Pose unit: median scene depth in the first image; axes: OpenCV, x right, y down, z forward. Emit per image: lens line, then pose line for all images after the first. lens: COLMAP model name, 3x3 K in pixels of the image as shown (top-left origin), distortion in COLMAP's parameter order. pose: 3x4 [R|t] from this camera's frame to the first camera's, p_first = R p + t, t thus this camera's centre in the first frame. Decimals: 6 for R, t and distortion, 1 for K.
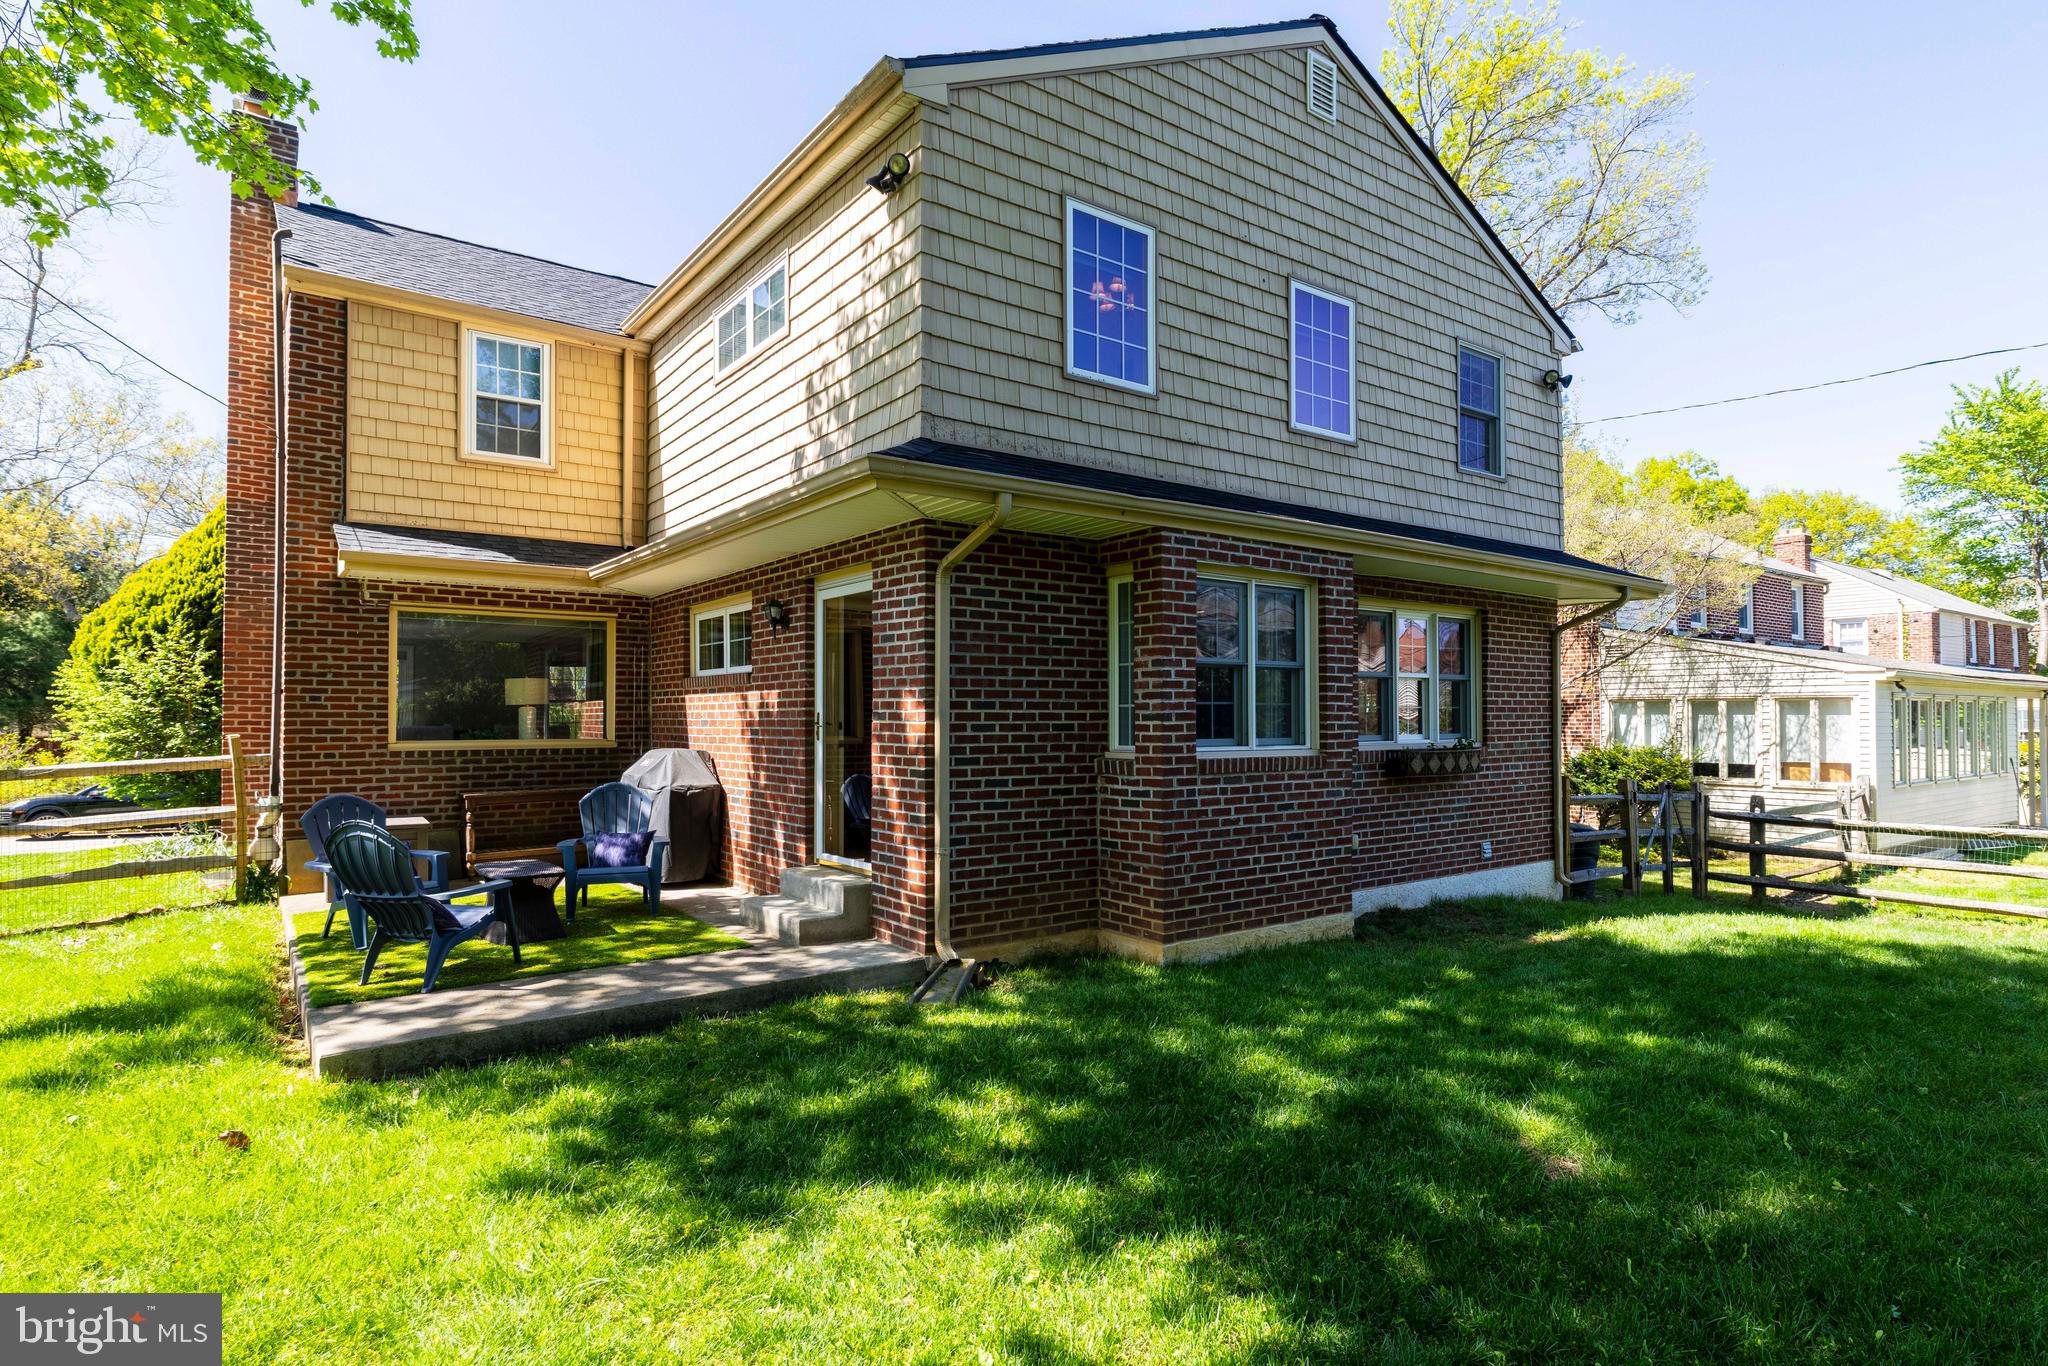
lens RADIAL K [[1100.9, 0, 1104.2], [0, 1100.9, 704.4], [0, 0, 1]] dist [0.003585, -0.000035]
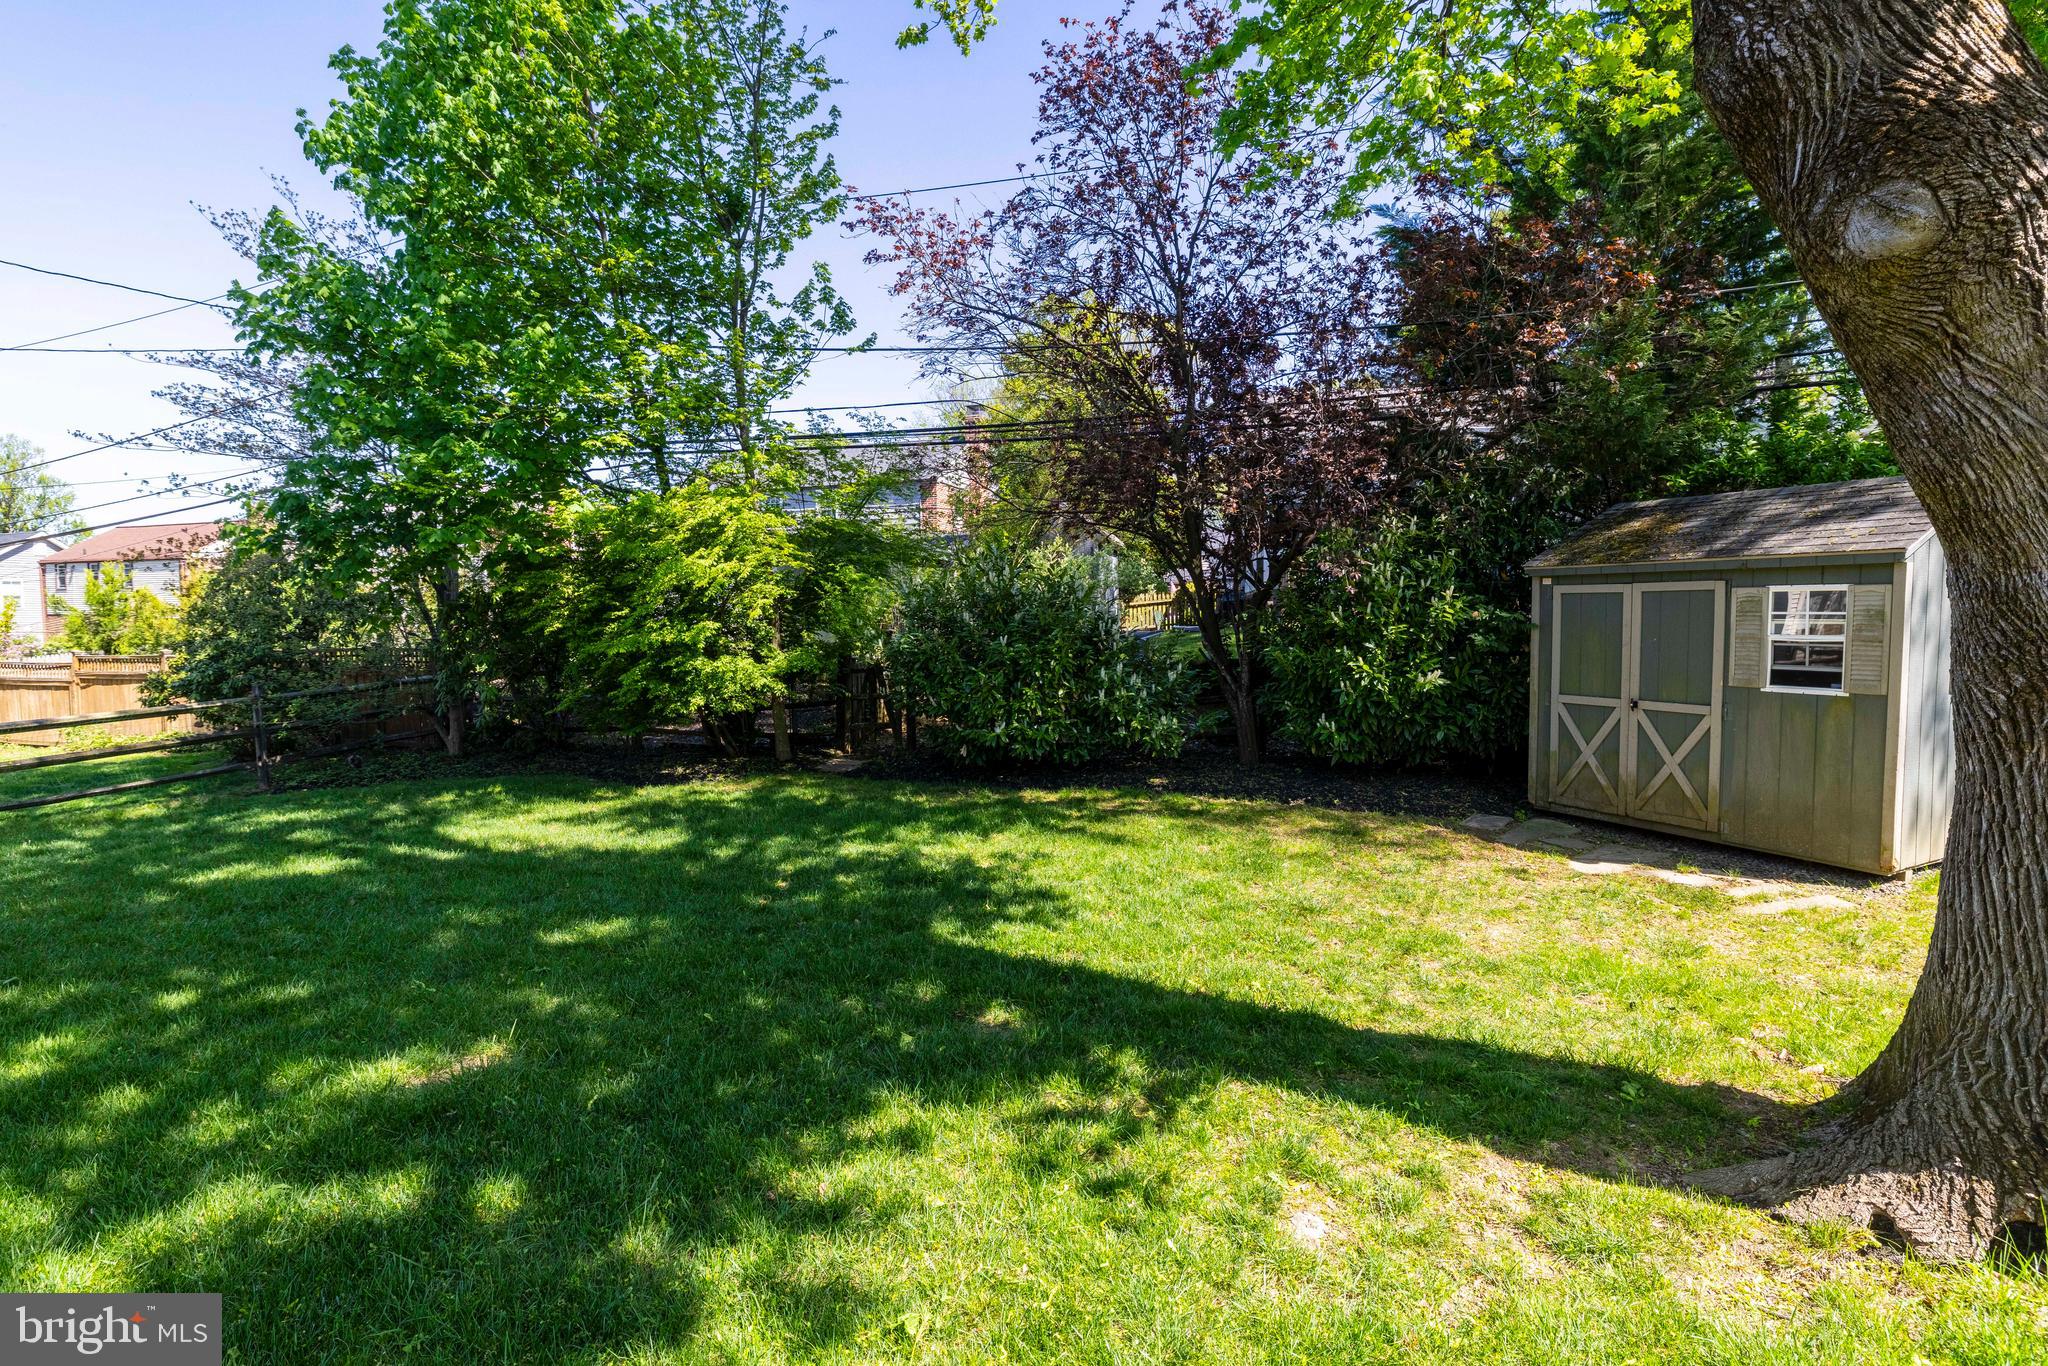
lens RADIAL K [[966.7, 0, 1026.0], [0, 966.7, 667.3], [0, 0, 1]] dist [-0.000810, 0.000871]
pose [[-0.530405, -0.034613, 0.847037, -0.223433], [-0.006566, 0.999304, 0.036724, 0.002949], [-0.847719, 0.013917, -0.530263, 0.380074]]
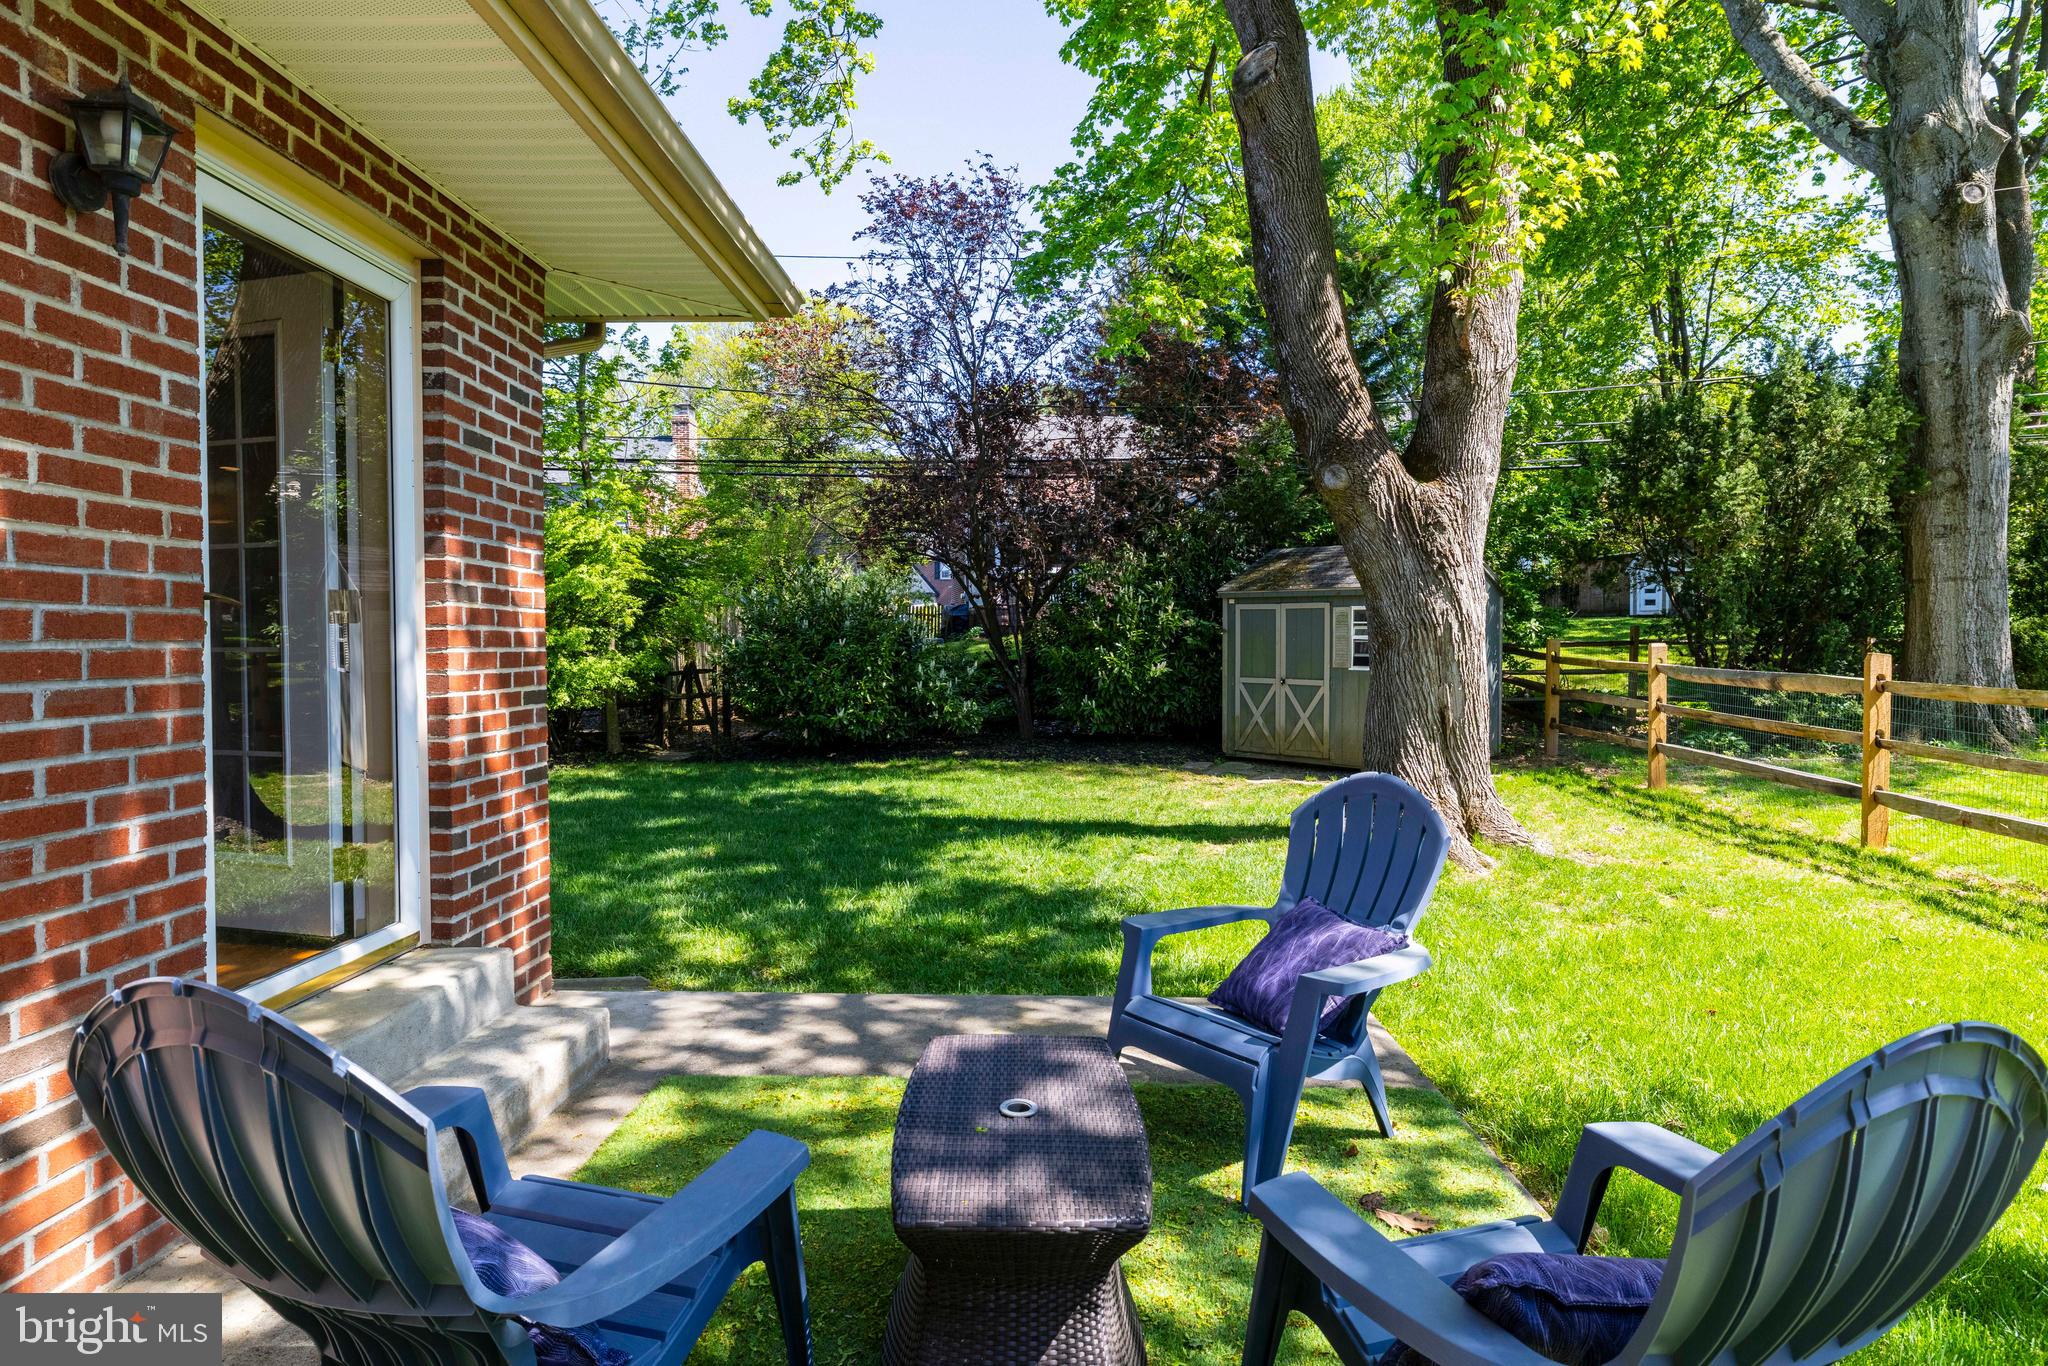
lens RADIAL K [[1137.1, 0, 1019.1], [0, 1137.1, 668.9], [0, 0, 1]] dist [0.001477, 0.000994]
pose [[-0.760166, -0.013476, 0.649589, -0.539451], [-0.005024, 0.999877, 0.014864, 0.026635], [-0.649709, 0.008035, -0.760140, 0.918437]]
